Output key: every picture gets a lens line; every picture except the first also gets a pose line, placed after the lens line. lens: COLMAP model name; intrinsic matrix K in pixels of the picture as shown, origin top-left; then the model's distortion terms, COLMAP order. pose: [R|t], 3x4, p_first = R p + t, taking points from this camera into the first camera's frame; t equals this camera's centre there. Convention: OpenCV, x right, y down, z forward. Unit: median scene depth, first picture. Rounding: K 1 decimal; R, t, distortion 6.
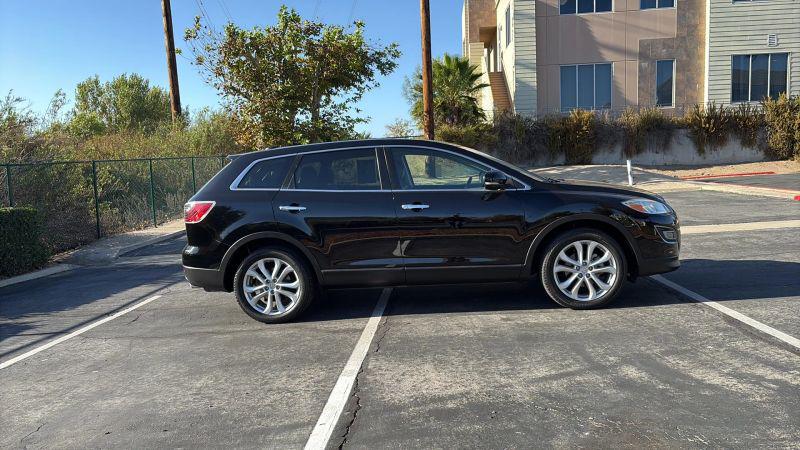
lens RADIAL K [[573.2, 0, 400.4], [0, 573.2, 224.0], [0, 0, 1]] dist [0.056874, -0.062507]
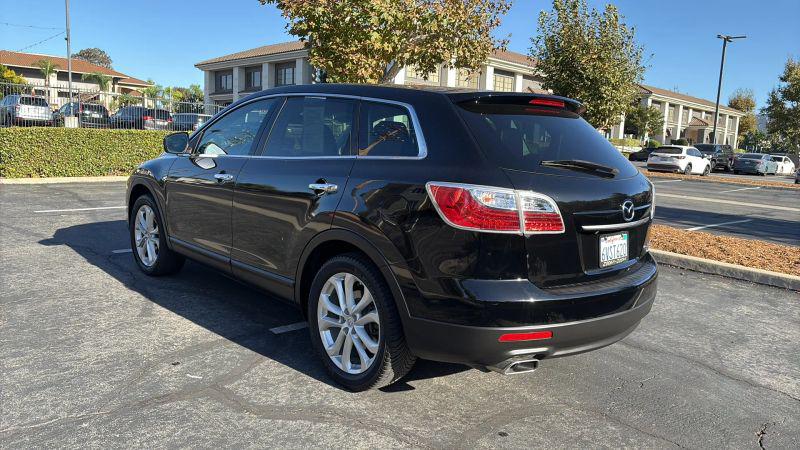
lens RADIAL K [[573.2, 0, 400.8], [0, 573.2, 217.0], [0, 0, 1]] dist [0.056874, -0.062507]
pose [[-0.751827, -0.071114, 0.655514, -0.494291], [0.054981, 0.983943, 0.169803, -0.102293], [-0.657064, 0.163704, -0.735845, 1.403072]]
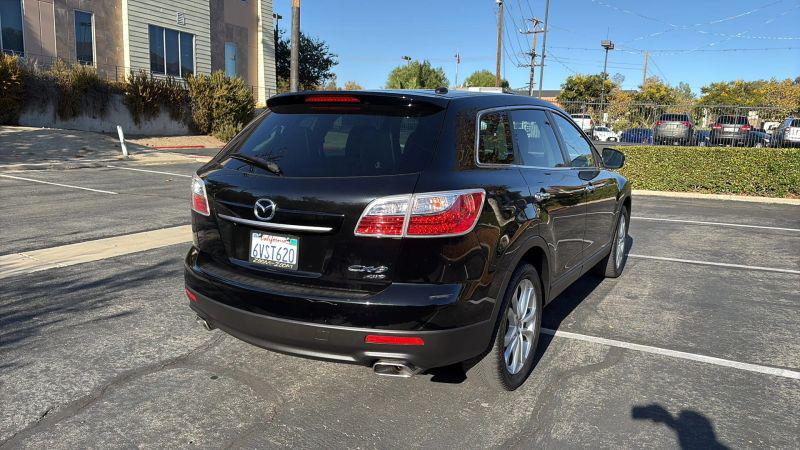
lens RADIAL K [[573.2, 0, 419.3], [0, 573.2, 229.9], [0, 0, 1]] dist [0.056874, -0.062507]
pose [[0.407491, -0.090886, 0.908675, -0.665450], [0.034440, 0.995857, 0.084161, -0.039151], [-0.912560, -0.003000, 0.408933, 0.698490]]
